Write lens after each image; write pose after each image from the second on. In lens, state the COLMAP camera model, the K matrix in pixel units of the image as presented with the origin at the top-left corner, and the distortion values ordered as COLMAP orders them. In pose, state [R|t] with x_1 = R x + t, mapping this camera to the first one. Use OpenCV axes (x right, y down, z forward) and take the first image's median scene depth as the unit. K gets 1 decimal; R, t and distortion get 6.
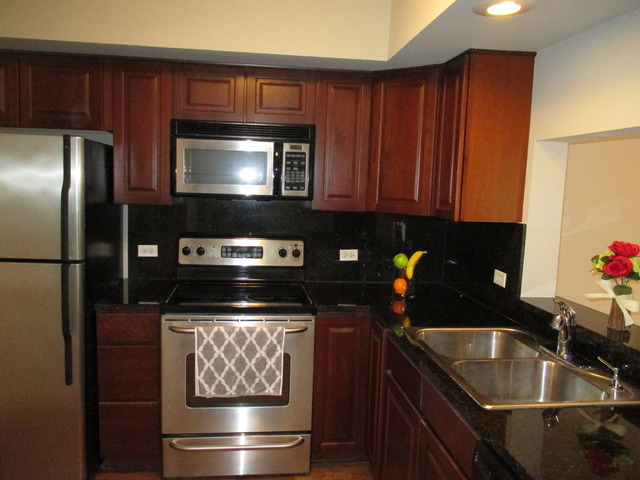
lens RADIAL K [[532.8, 0, 317.4], [0, 532.8, 242.9], [0, 0, 1]] dist [-0.019965, -0.007491]
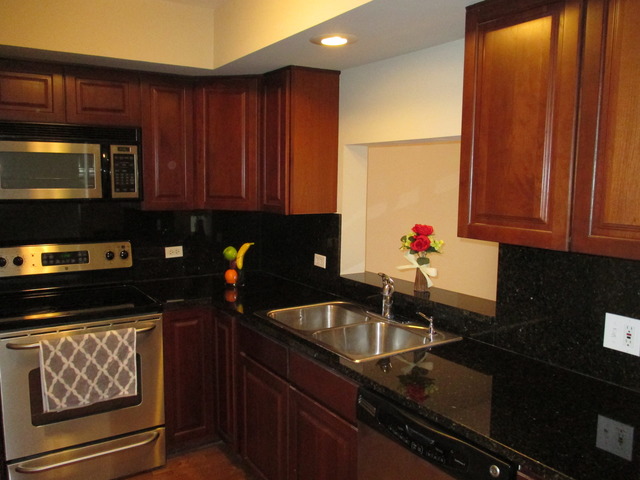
lens RADIAL K [[532.8, 0, 317.4], [0, 532.8, 242.9], [0, 0, 1]] dist [-0.019965, -0.007491]
pose [[0.900816, -0.076975, 0.427324, -0.168235], [0.068444, 0.997030, 0.035317, -0.015539], [-0.428773, -0.002567, 0.903408, -0.065462]]
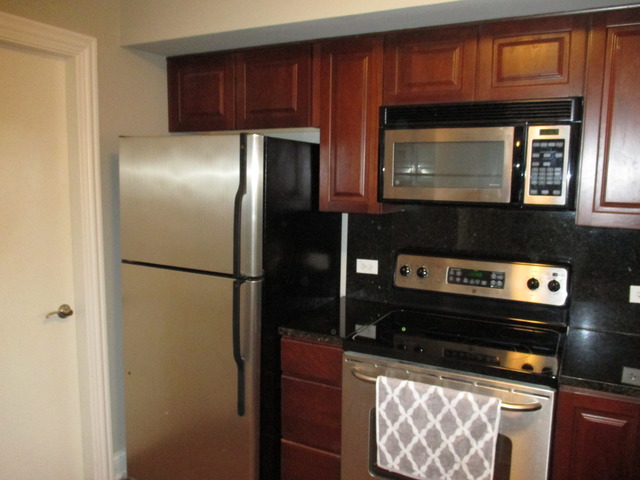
lens RADIAL K [[532.8, 0, 317.4], [0, 532.8, 242.9], [0, 0, 1]] dist [-0.019965, -0.007491]
pose [[0.820187, 0.050036, -0.569903, 0.120283], [-0.050971, 0.998598, 0.014318, -0.037629], [0.569820, 0.017305, 0.821587, 0.314135]]
